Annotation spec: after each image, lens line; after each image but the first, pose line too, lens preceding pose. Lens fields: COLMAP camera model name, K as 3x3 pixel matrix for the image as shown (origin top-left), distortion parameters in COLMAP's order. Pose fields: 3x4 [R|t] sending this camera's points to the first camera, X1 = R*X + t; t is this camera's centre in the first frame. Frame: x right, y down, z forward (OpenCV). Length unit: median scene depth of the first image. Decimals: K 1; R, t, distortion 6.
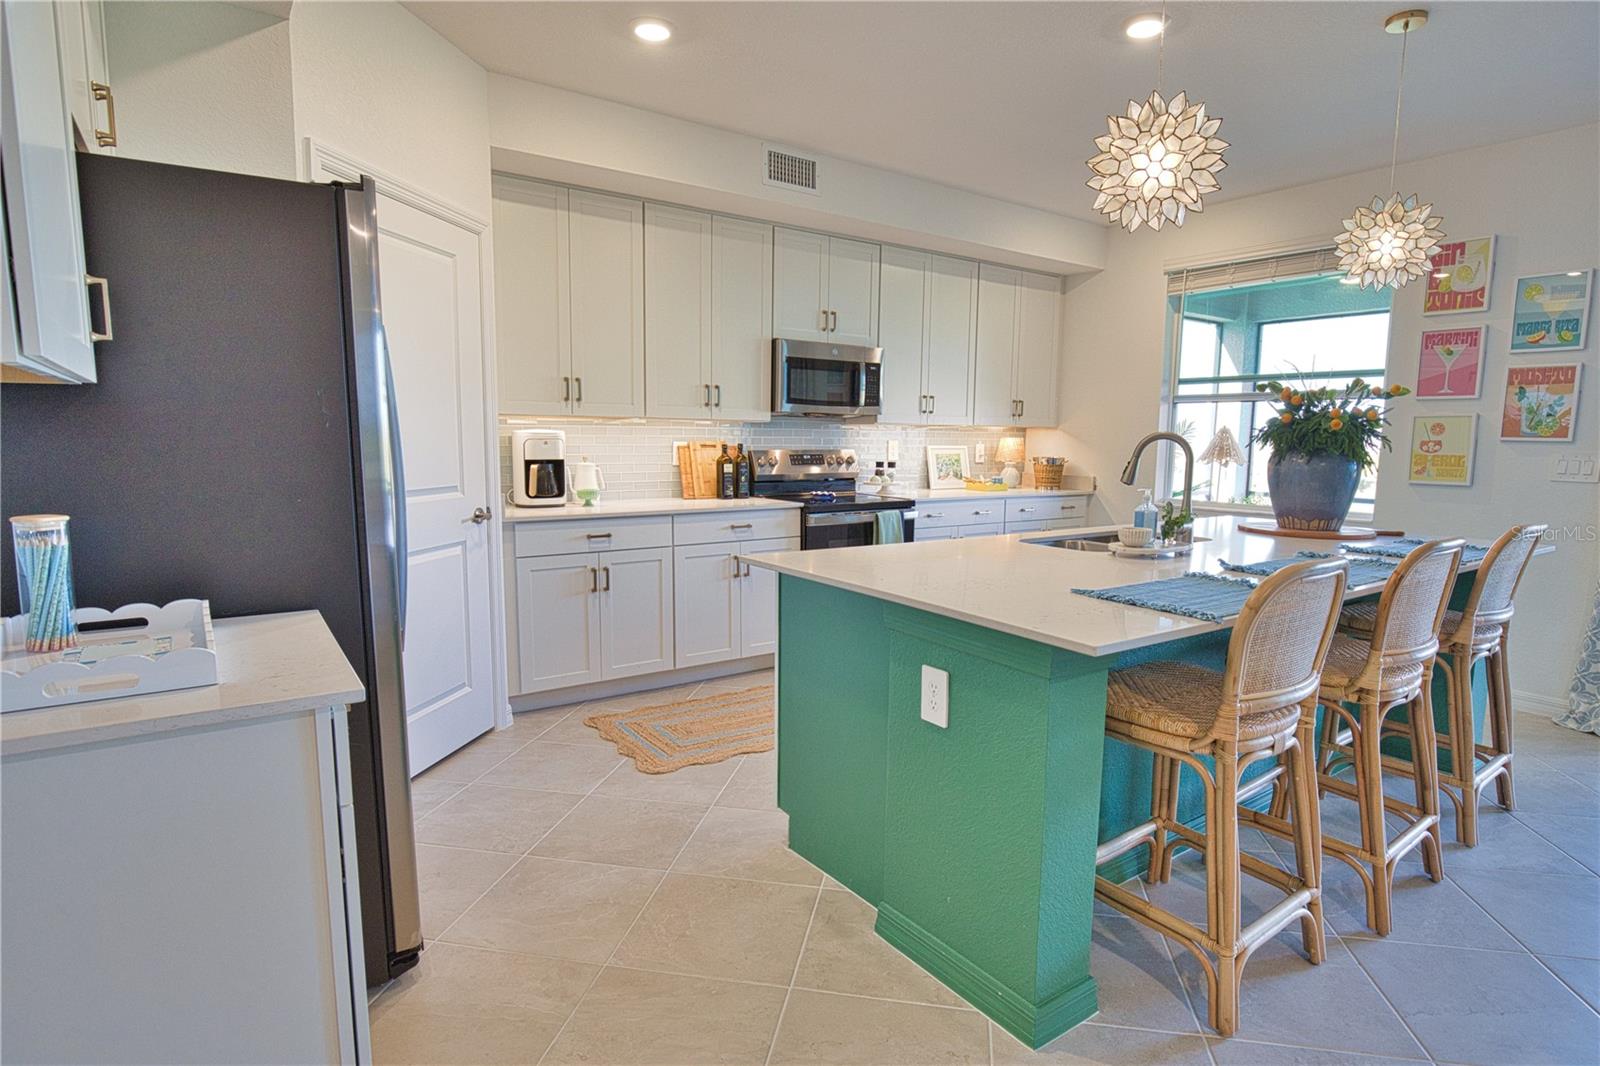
lens RADIAL K [[847.7, 0, 802.7], [0, 847.7, 544.6], [0, 0, 1]] dist [-0.004936, -0.001139]
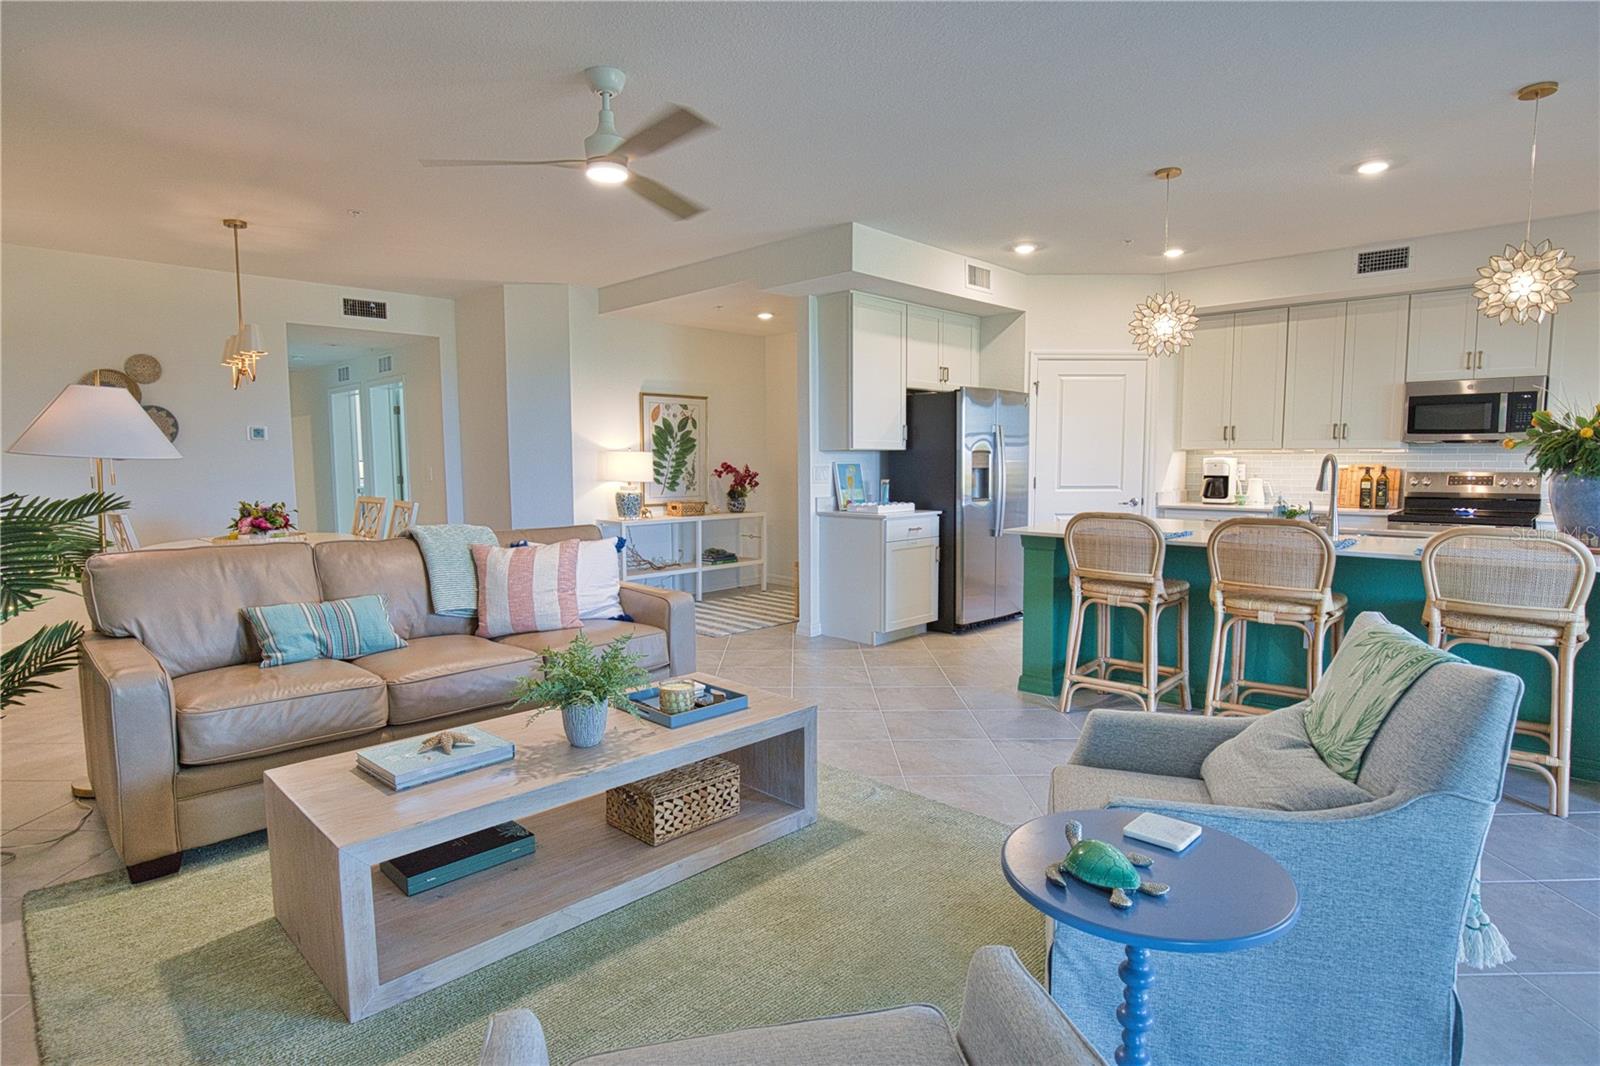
lens RADIAL K [[847.7, 0, 802.7], [0, 847.7, 544.6], [0, 0, 1]] dist [-0.004936, -0.001139]
pose [[0.175509, 0.088591, -0.980484, 1.149186], [-0.123340, 0.990074, 0.067380, 0.021812], [0.976721, 0.109107, 0.184694, -0.085484]]
